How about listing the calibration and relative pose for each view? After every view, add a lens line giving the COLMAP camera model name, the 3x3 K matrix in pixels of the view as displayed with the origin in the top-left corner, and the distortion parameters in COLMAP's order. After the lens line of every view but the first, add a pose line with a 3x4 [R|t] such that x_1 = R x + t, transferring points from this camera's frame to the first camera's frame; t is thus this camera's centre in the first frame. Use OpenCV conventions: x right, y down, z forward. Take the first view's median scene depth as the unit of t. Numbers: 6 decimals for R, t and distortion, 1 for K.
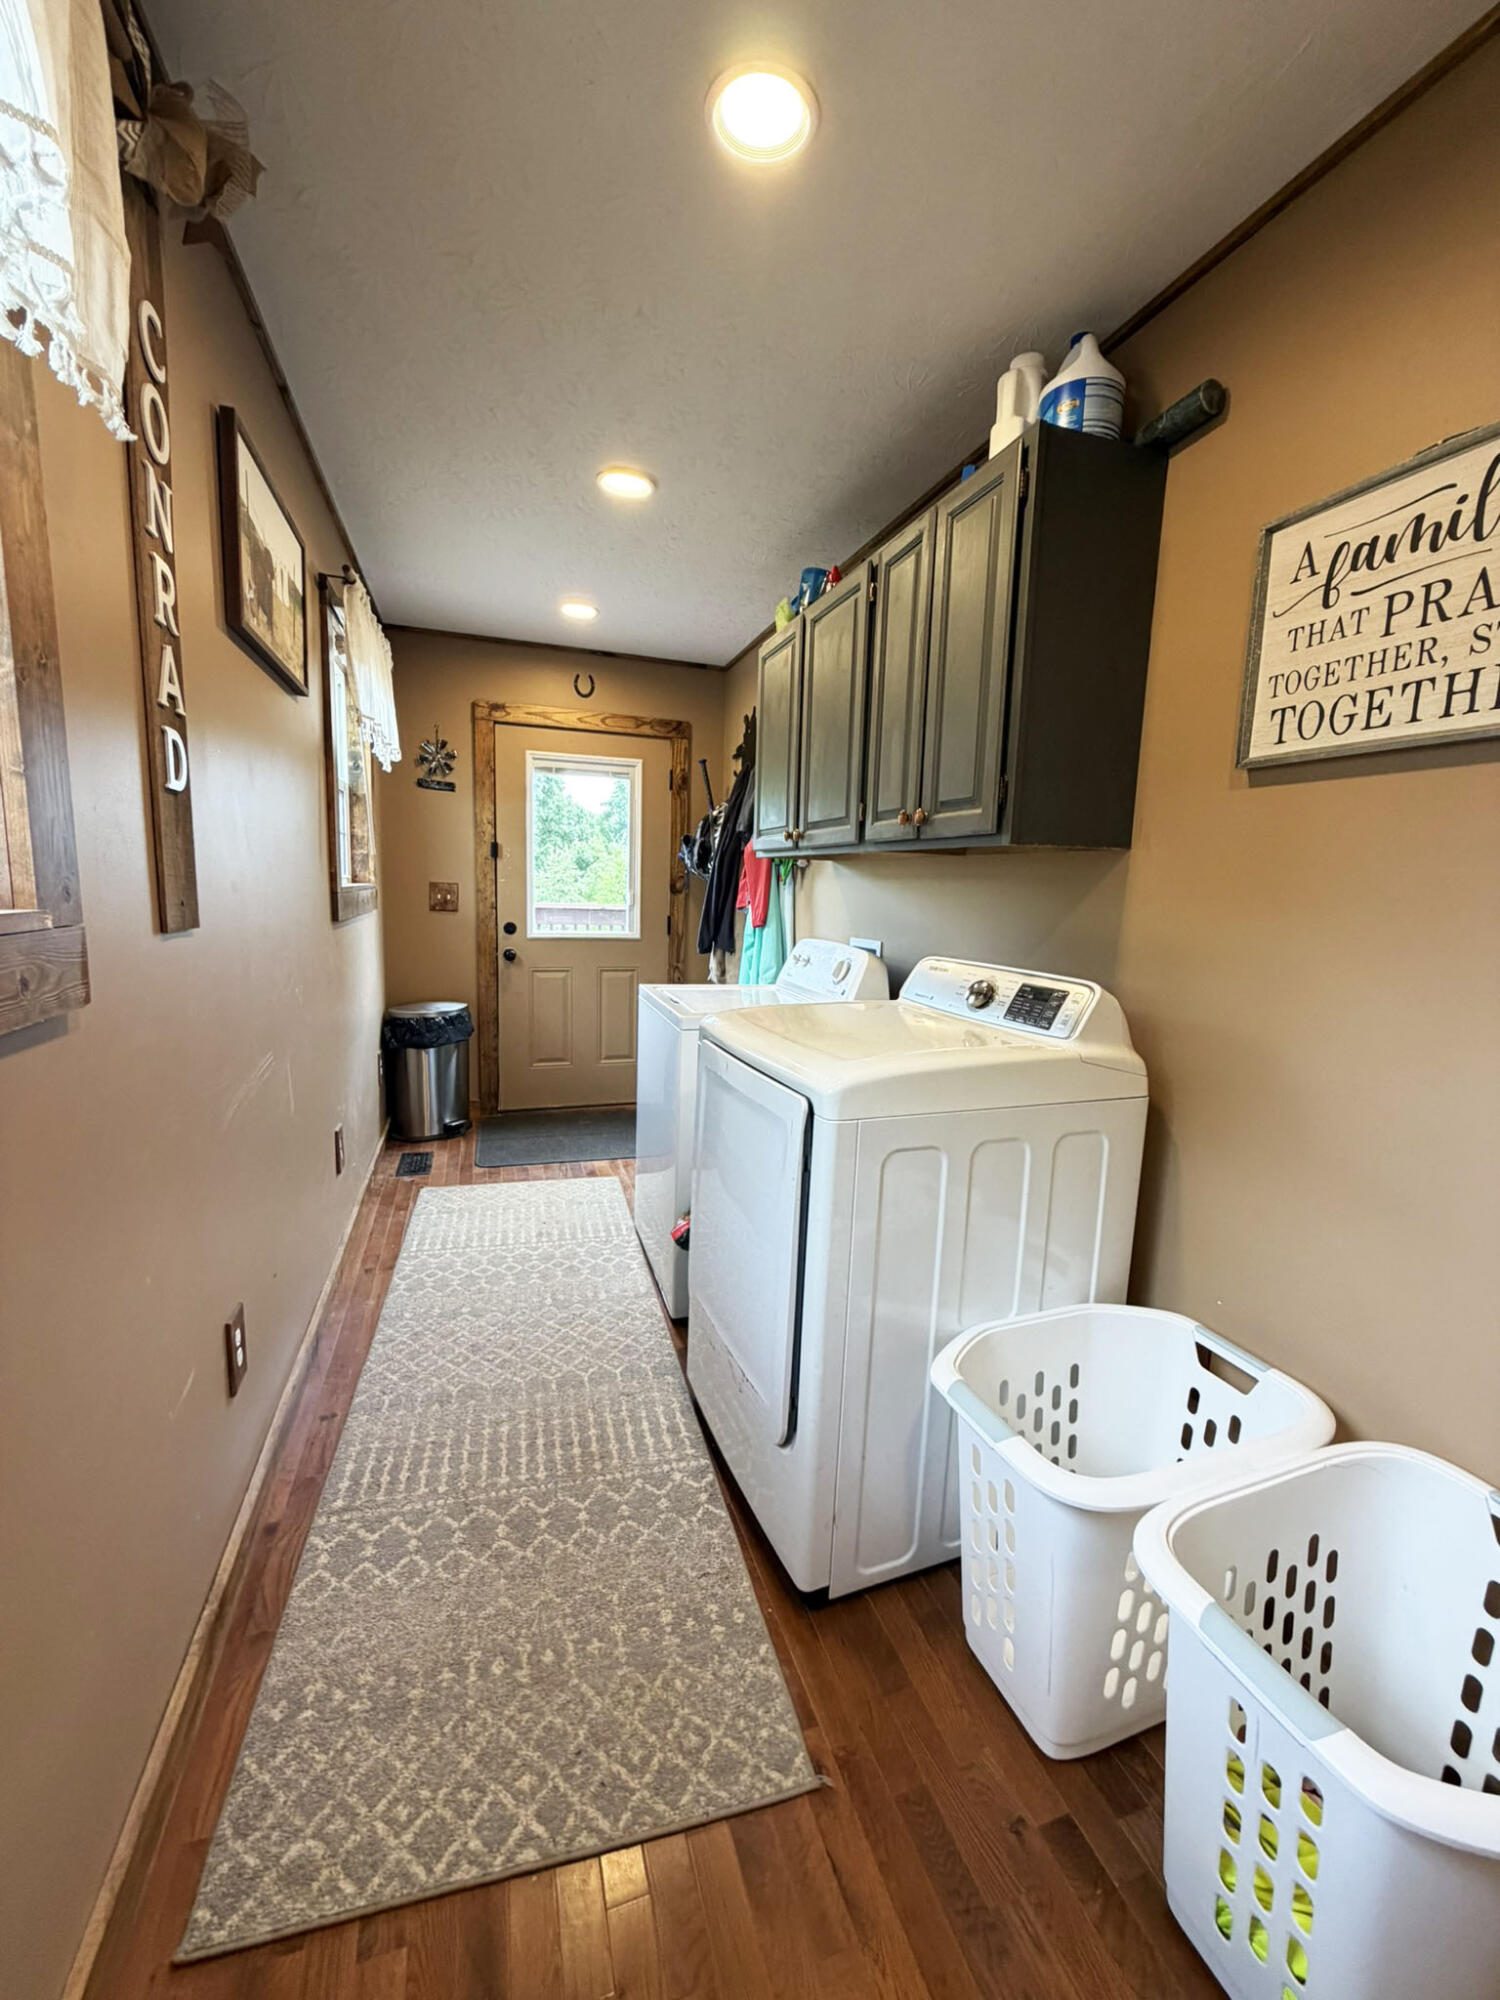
lens RADIAL K [[799.9, 0, 752.3], [0, 799.9, 992.5], [0, 0, 1]] dist [0.001189, -0.000008]
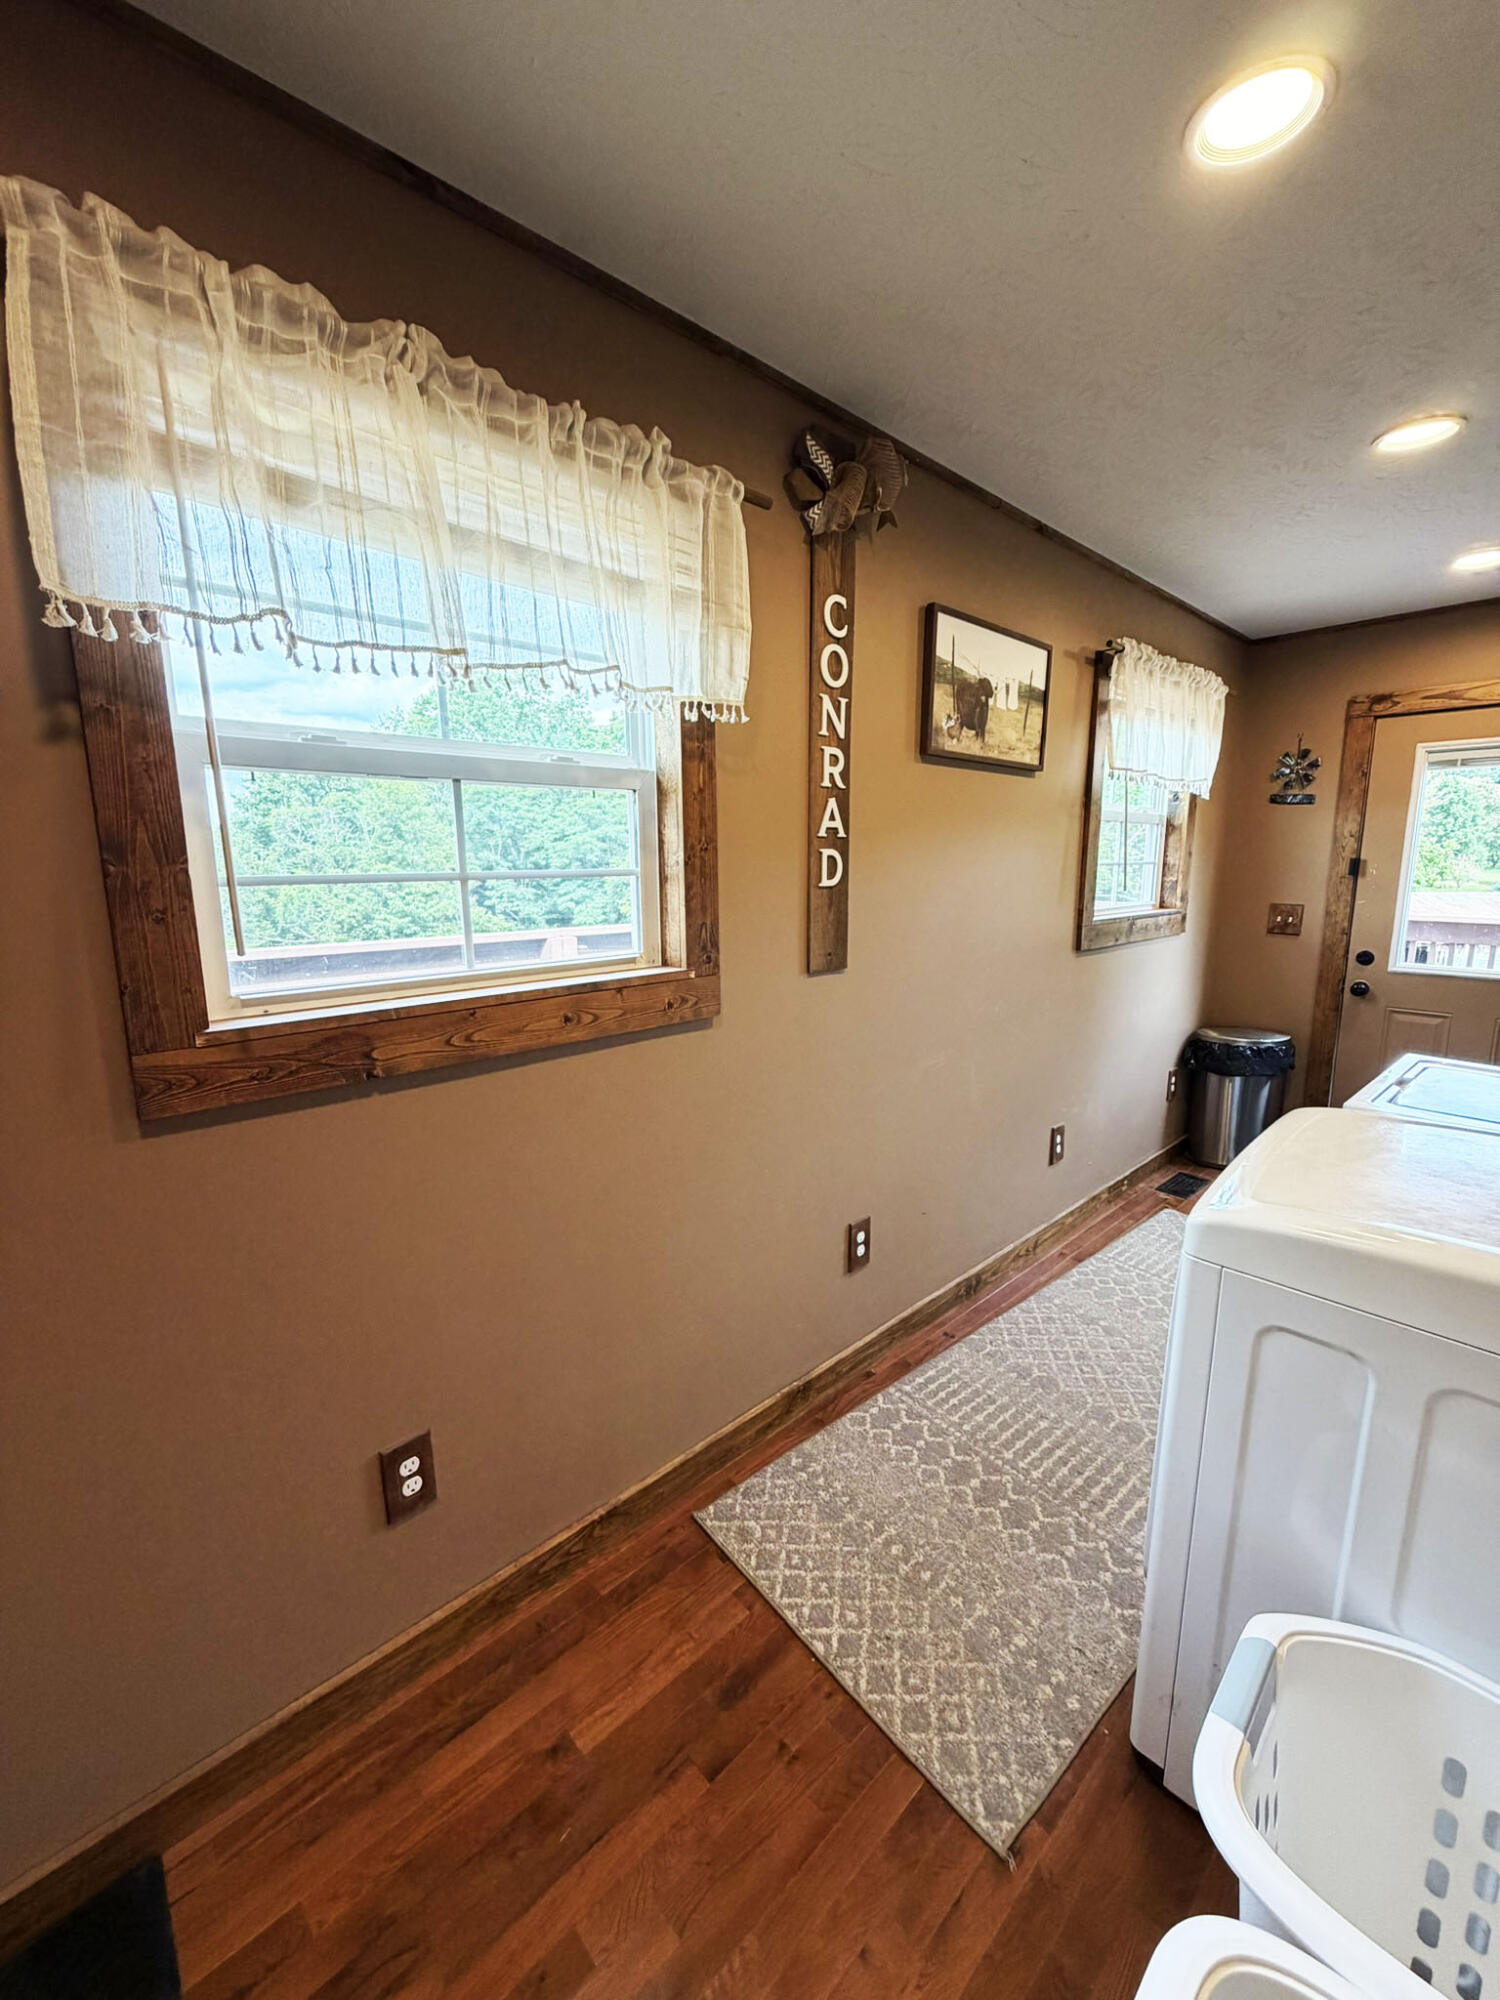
lens RADIAL K [[799.9, 0, 752.3], [0, 799.9, 992.5], [0, 0, 1]] dist [0.001189, -0.000008]
pose [[0.408301, 0.118997, -0.905058, 0.570728], [-0.106268, 0.990922, 0.082346, -0.124559], [0.906641, 0.062556, 0.417240, 0.156574]]
